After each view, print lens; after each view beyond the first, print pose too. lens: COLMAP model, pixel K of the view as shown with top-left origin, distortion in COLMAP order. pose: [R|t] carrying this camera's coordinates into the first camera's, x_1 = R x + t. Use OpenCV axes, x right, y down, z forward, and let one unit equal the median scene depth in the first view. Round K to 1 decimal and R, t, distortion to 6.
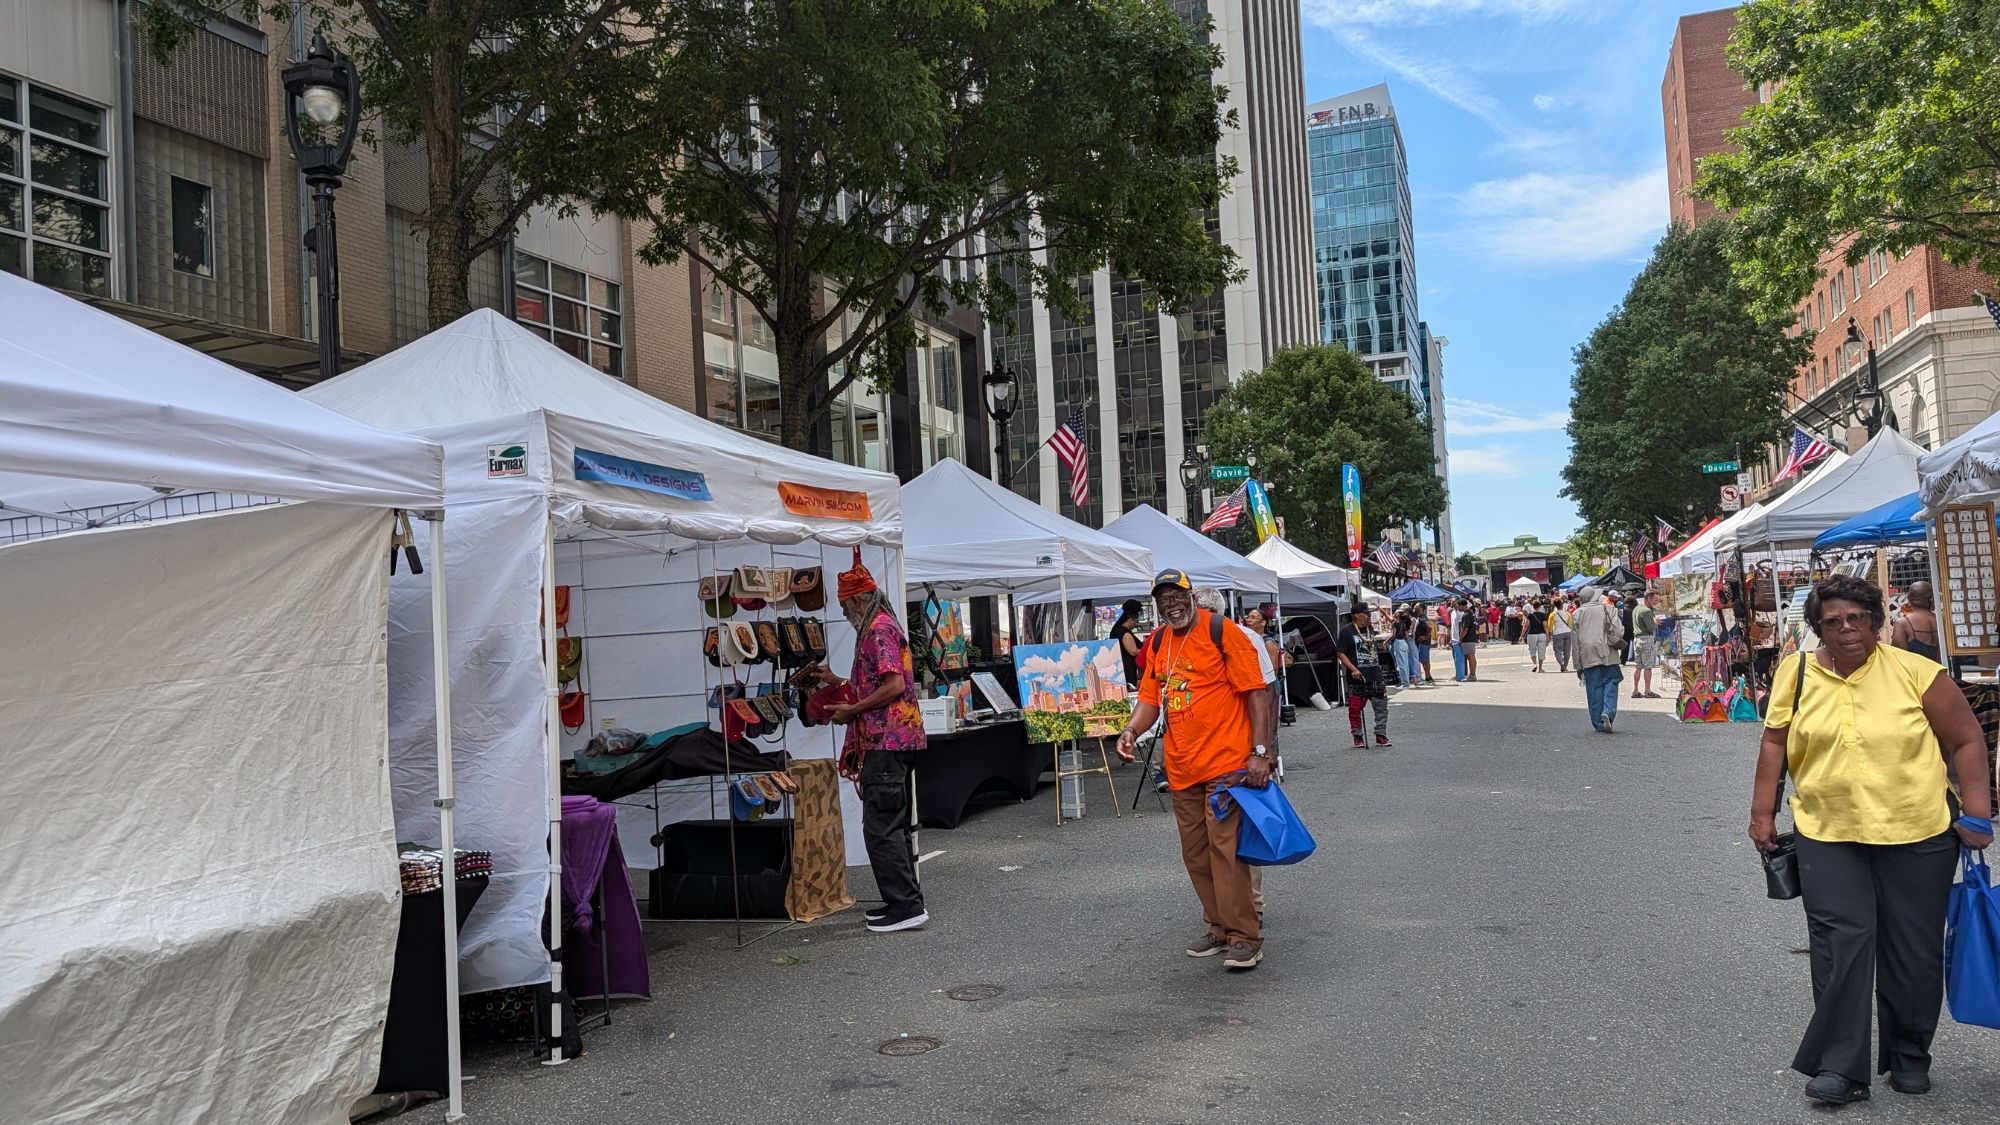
lens RADIAL K [[1447.1, 0, 1002.9], [0, 1447.1, 526.0], [0, 0, 1]] dist [0.004369, -0.013918]
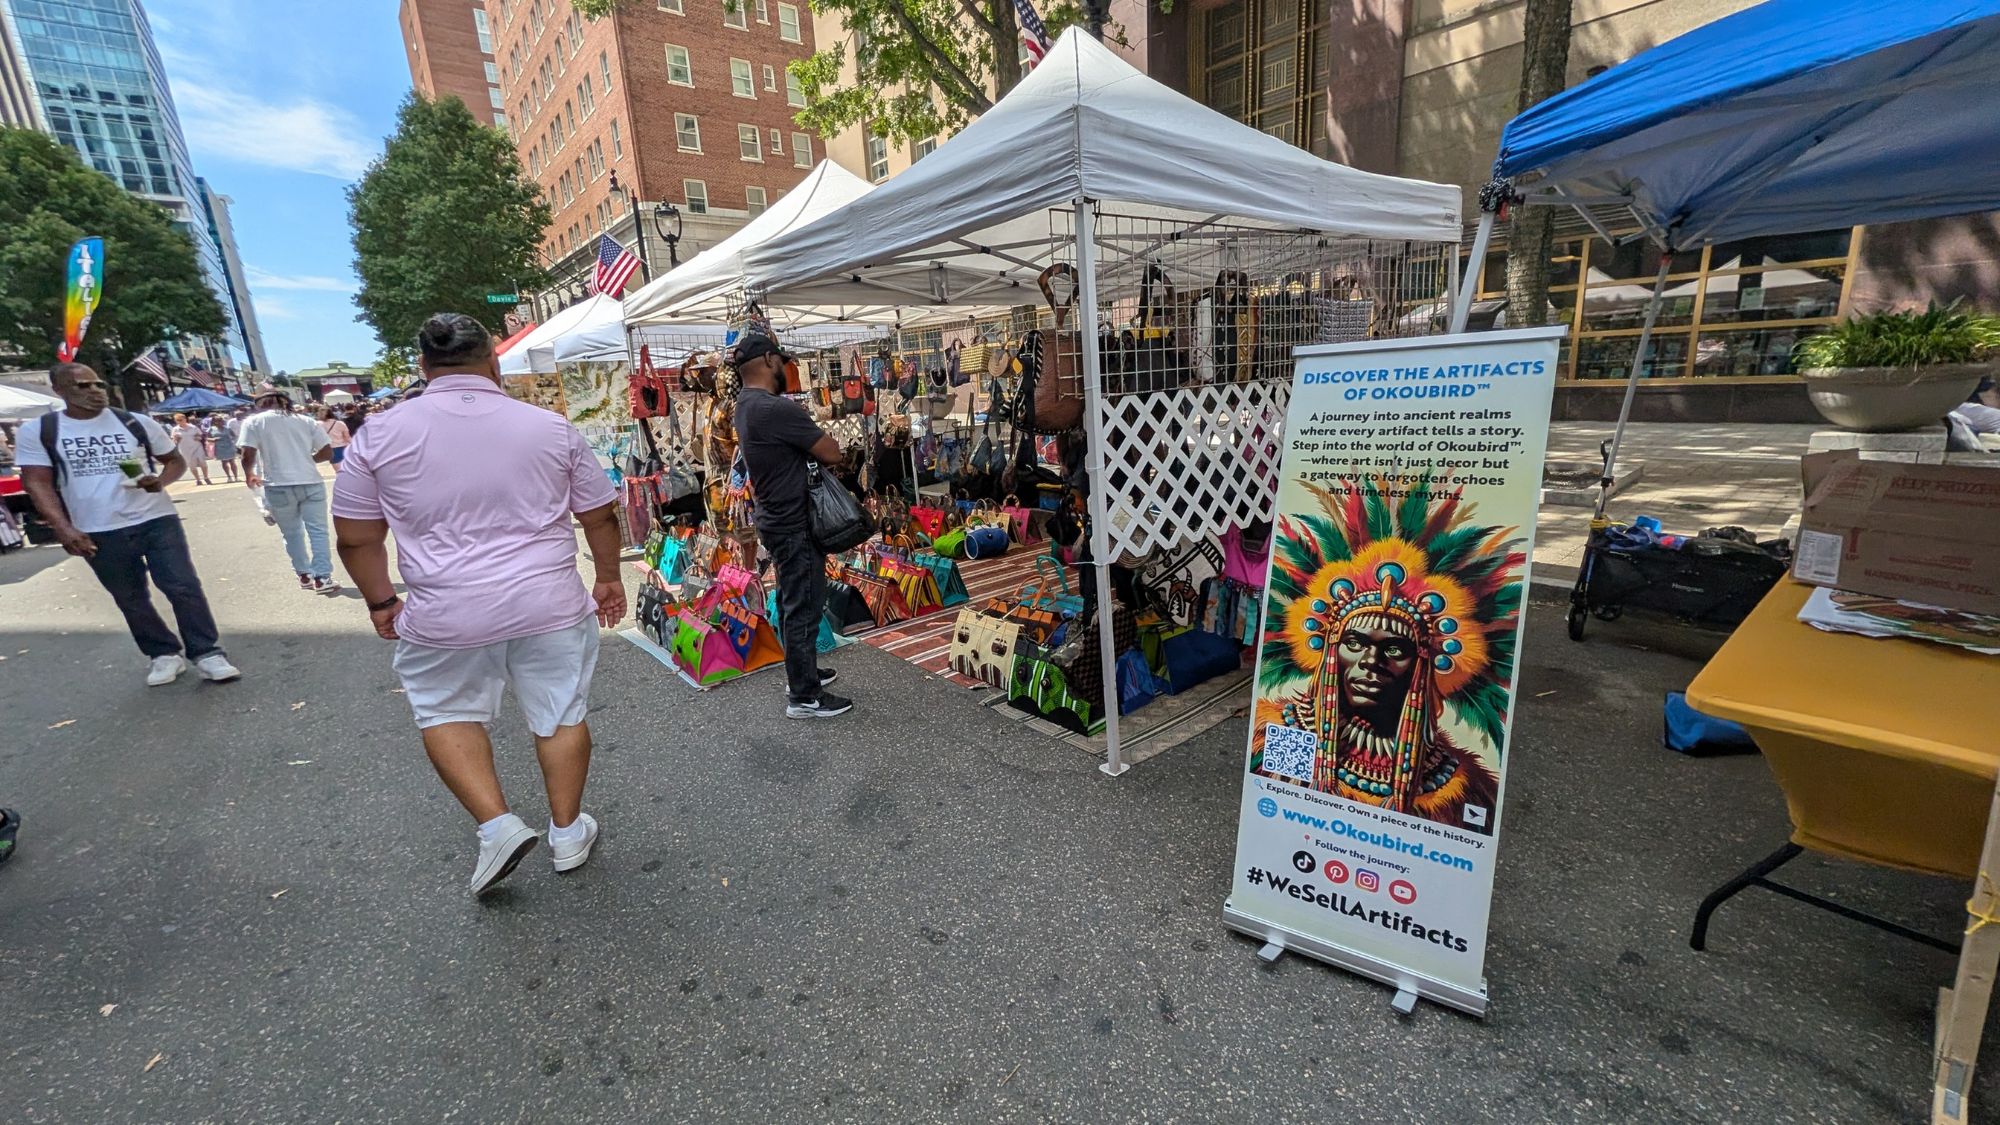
lens RADIAL K [[752.9, 0, 1005.3], [0, 752.9, 561.9], [0, 0, 1]] dist [0.003282, -0.001105]
pose [[0.494055, -0.189148, 0.848606, 0.100726], [-0.032965, 0.971271, 0.235681, 0.012792], [-0.868805, -0.144414, 0.473626, 0.250661]]
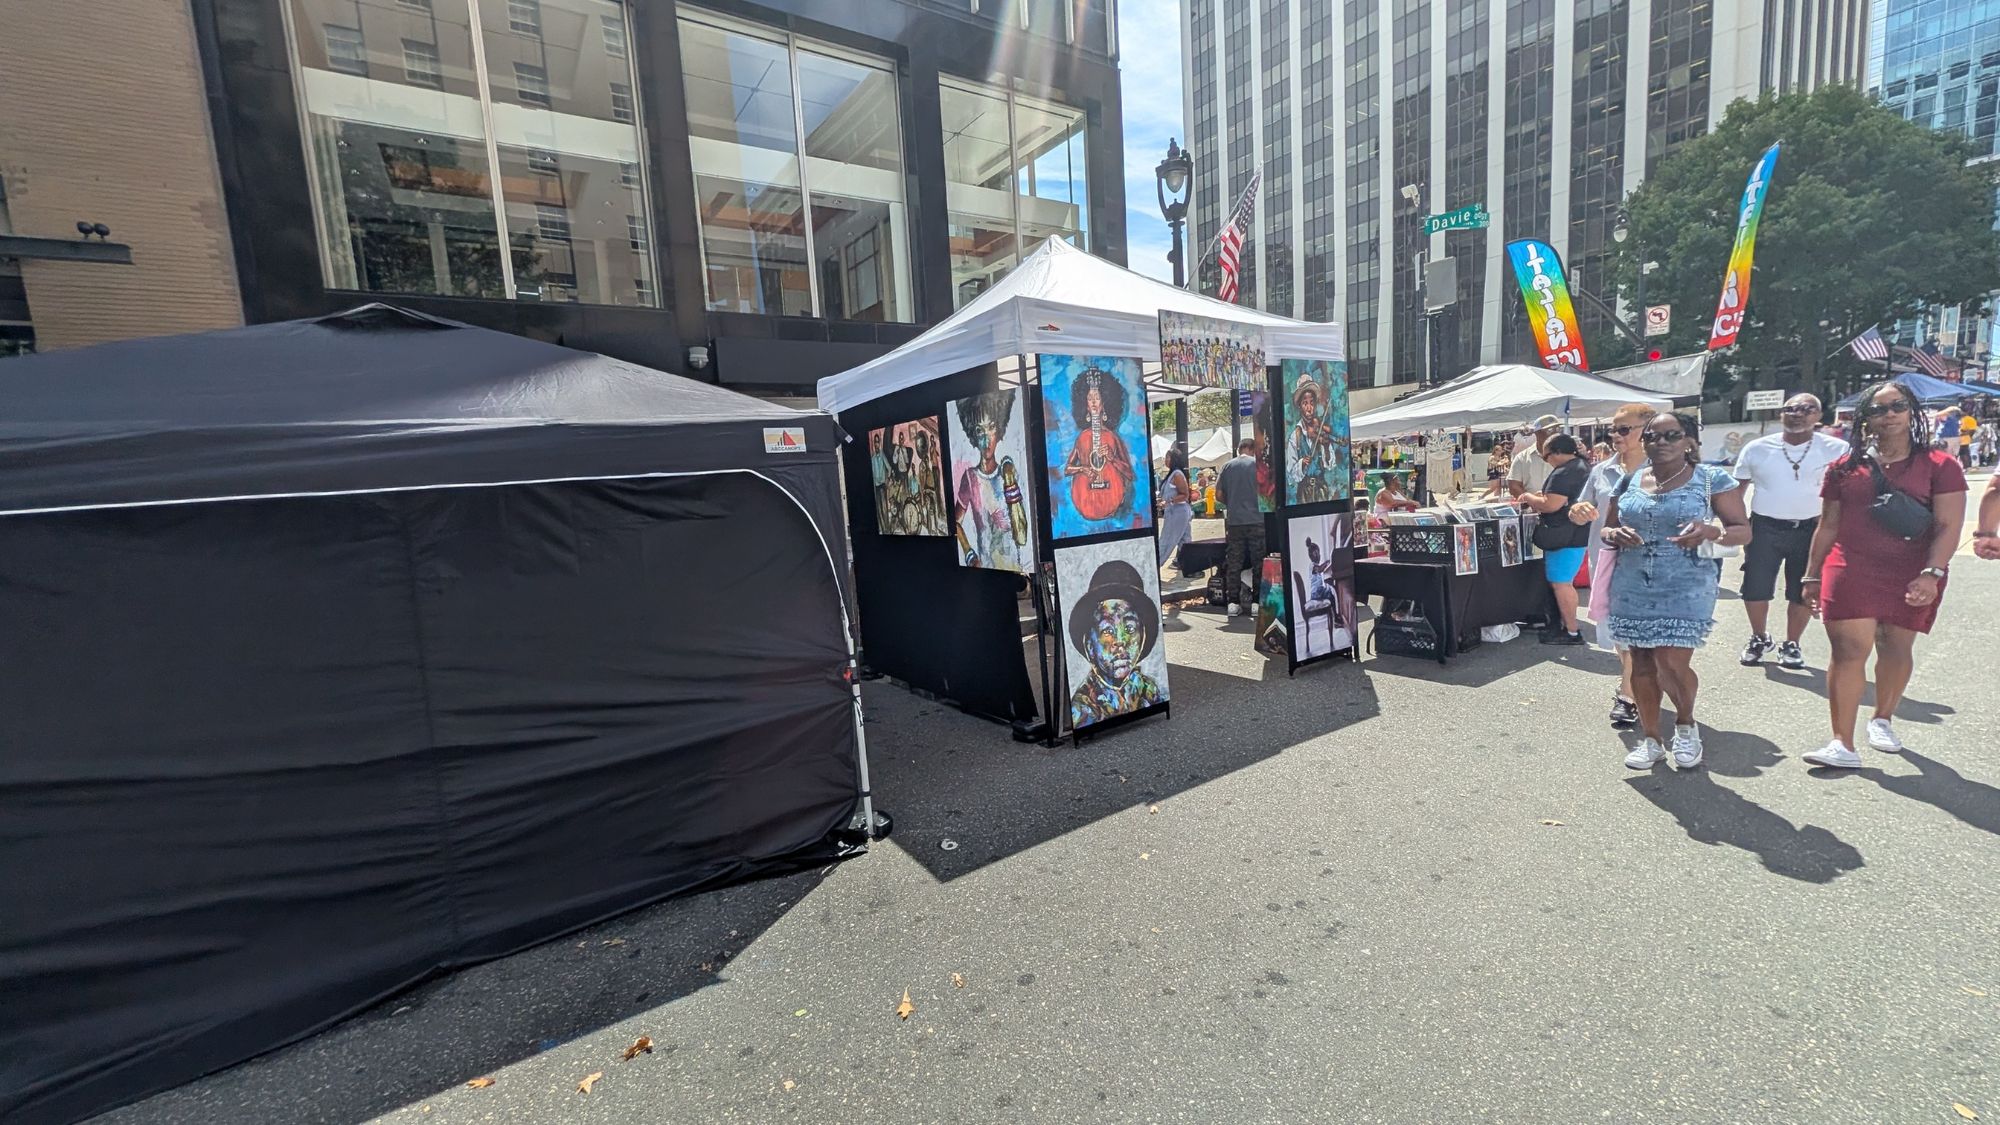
lens RADIAL K [[752.9, 0, 996.0], [0, 752.9, 557.4], [0, 0, 1]] dist [0.003282, -0.001105]
pose [[0.805810, 0.072862, -0.587674, 0.155898], [0.060222, 0.977173, 0.203729, 0.024997], [0.589104, -0.199558, 0.783028, 0.436965]]
